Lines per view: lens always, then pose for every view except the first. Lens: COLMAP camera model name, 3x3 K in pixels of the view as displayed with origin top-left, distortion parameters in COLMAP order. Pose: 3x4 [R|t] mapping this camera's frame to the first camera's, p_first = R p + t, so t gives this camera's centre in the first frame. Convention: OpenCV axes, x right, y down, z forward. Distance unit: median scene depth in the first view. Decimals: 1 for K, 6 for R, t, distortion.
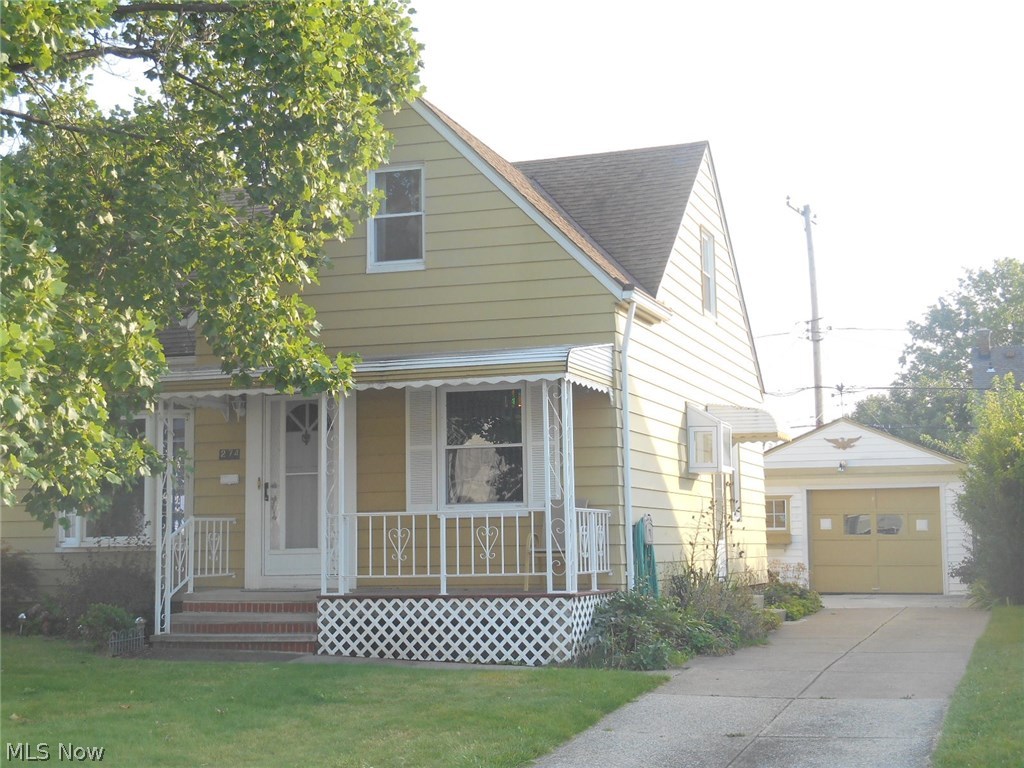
lens RADIAL K [[1464.4, 0, 512.0], [0, 1464.4, 384.0], [0, 0, 1]] dist [0.358921, -1.598949]
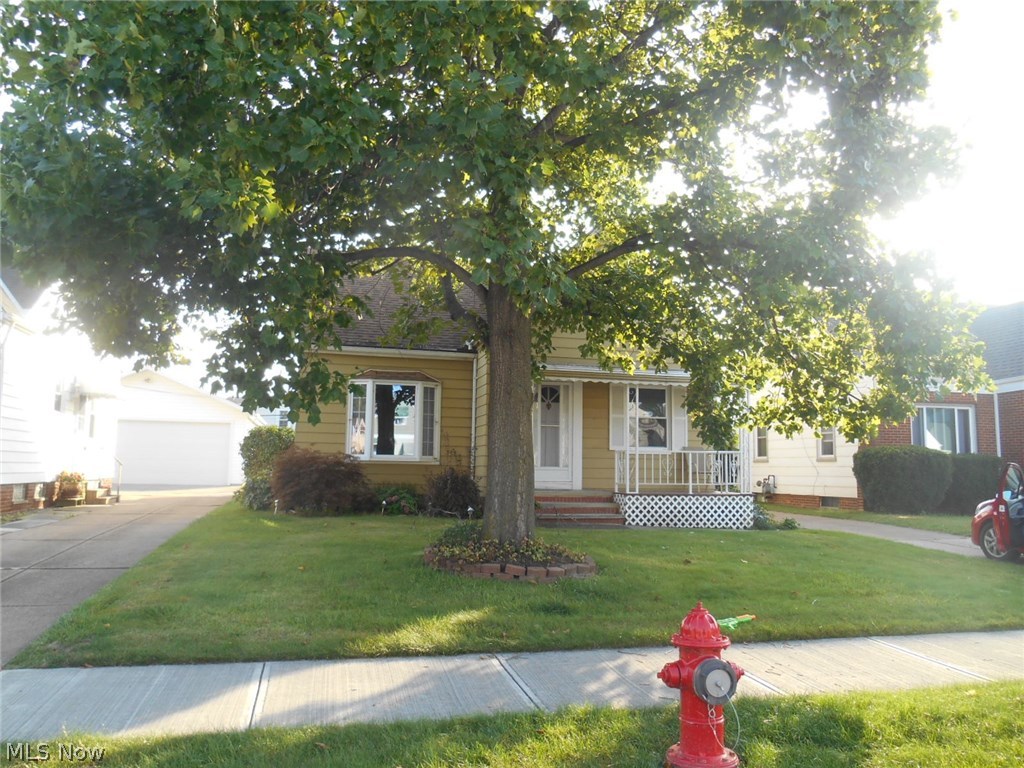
lens RADIAL K [[758.3, 0, 512.0], [0, 758.3, 384.0], [0, 0, 1]] dist [-0.004050, 0.001014]
pose [[0.850207, 0.081626, 0.520081, -0.708682], [-0.081060, 0.996423, -0.023873, 0.038380], [-0.520170, -0.021860, 0.853783, 0.251691]]
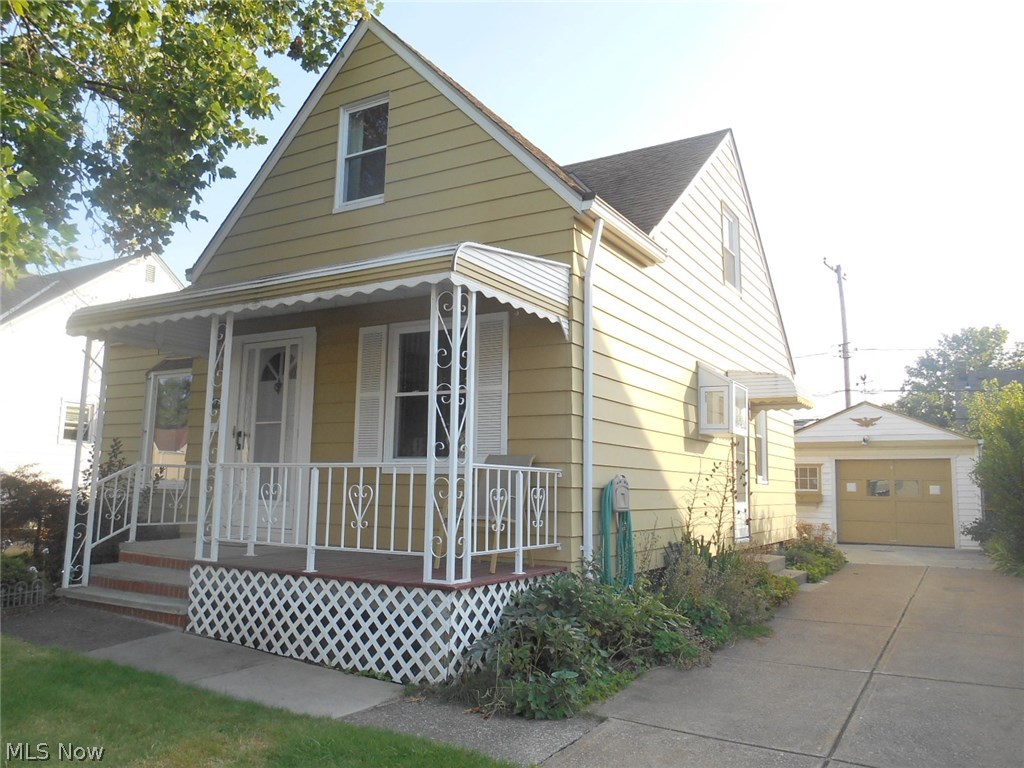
lens RADIAL K [[758.3, 0, 512.0], [0, 758.3, 384.0], [0, 0, 1]] dist [-0.004050, 0.001014]
pose [[0.976460, 0.003873, -0.215662, 0.128737], [-0.009674, 0.999619, -0.025852, 0.049769], [0.215479, 0.027329, 0.976126, 0.581015]]
